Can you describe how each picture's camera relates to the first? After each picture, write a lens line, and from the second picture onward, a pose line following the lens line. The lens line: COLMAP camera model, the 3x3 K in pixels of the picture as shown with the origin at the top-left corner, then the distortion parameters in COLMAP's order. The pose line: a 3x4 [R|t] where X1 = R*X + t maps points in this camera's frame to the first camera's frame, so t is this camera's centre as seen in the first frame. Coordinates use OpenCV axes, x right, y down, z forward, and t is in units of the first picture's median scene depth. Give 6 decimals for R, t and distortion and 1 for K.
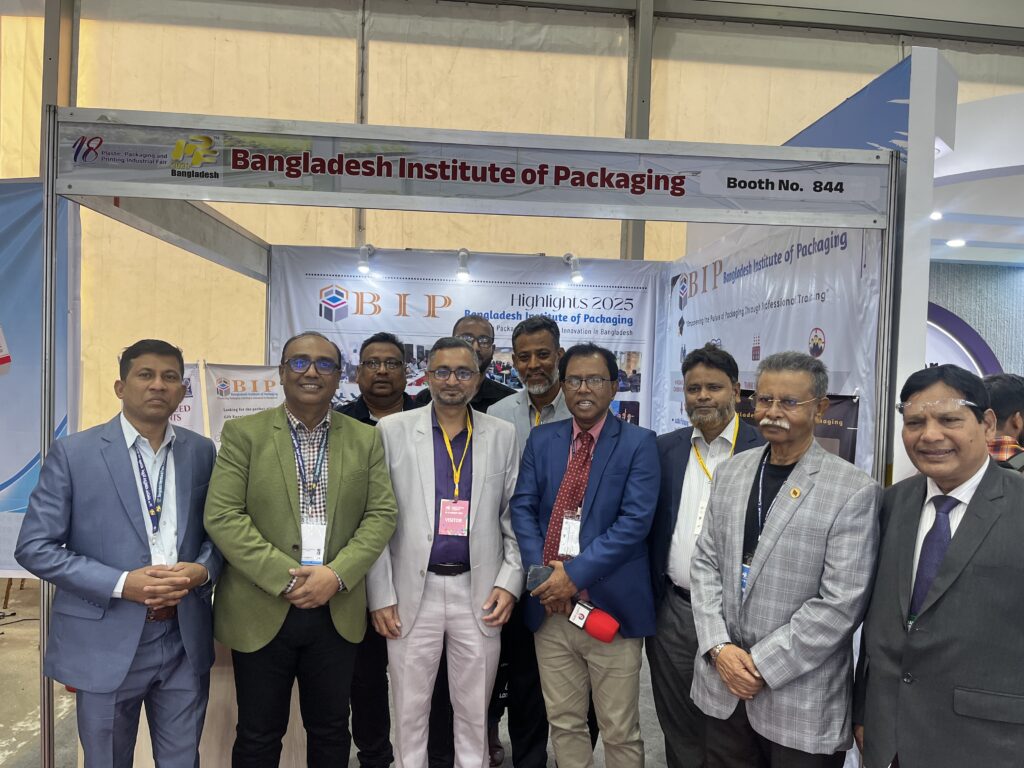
lens RADIAL K [[777.0, 0, 513.5], [0, 777.0, 386.9], [0, 0, 1]] dist [0.063840, -0.075499]
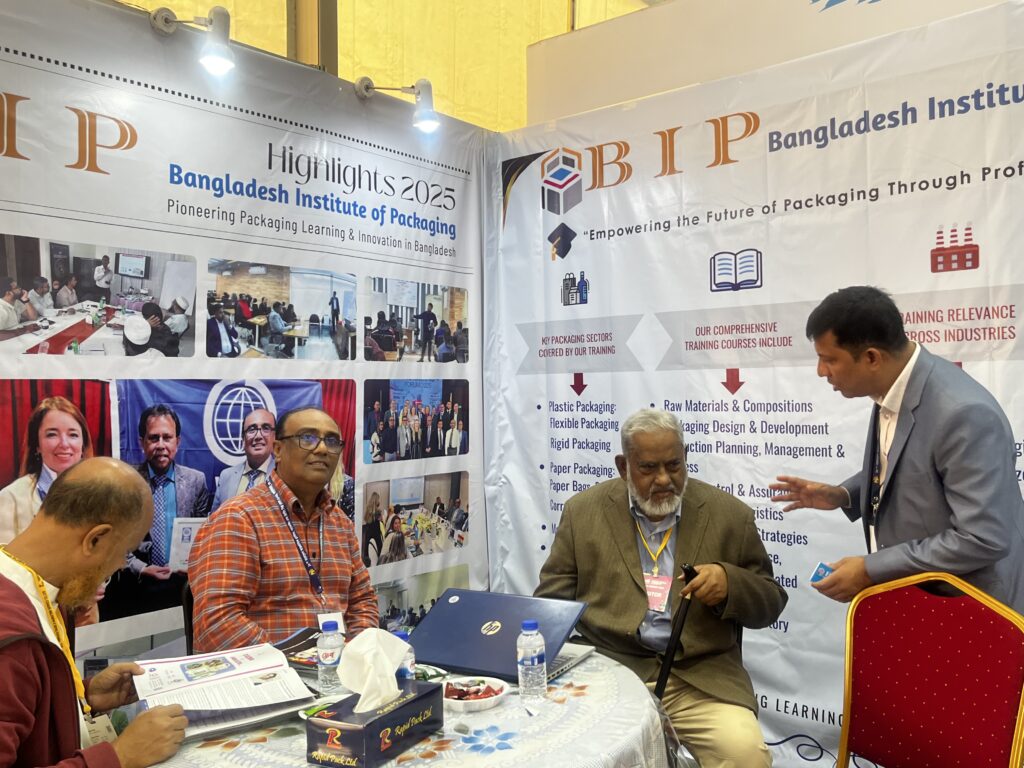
lens RADIAL K [[936.5, 0, 516.8], [0, 936.5, 369.1], [0, 0, 1]] dist [0.068632, -0.032477]
pose [[0.683453, -0.023276, 0.729623, -0.318655], [0.049833, 0.998648, -0.014821, 0.024839], [-0.728291, 0.046489, 0.683689, 0.570856]]
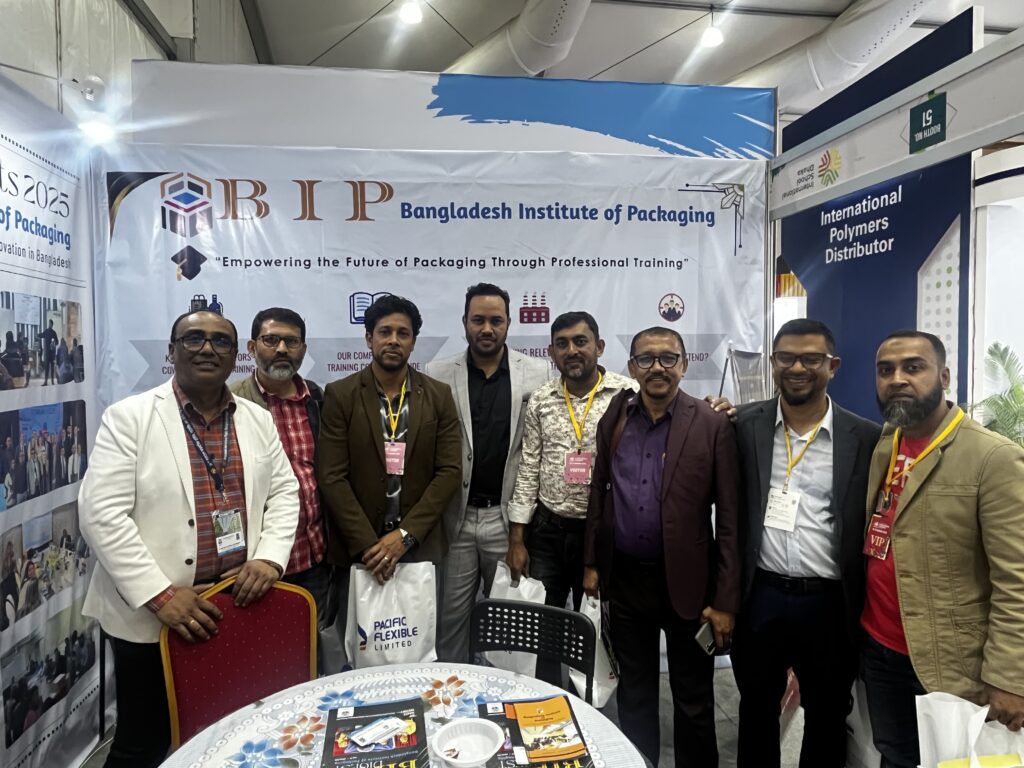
lens RADIAL K [[662.0, 0, 507.2], [0, 662.0, 384.8], [0, 0, 1]] dist [0.003849, -0.009952]
pose [[-0.064461, -0.081879, 0.994556, -0.318490], [0.029989, 0.996019, 0.083943, -0.021297], [-0.997470, 0.035236, -0.061749, 0.809698]]
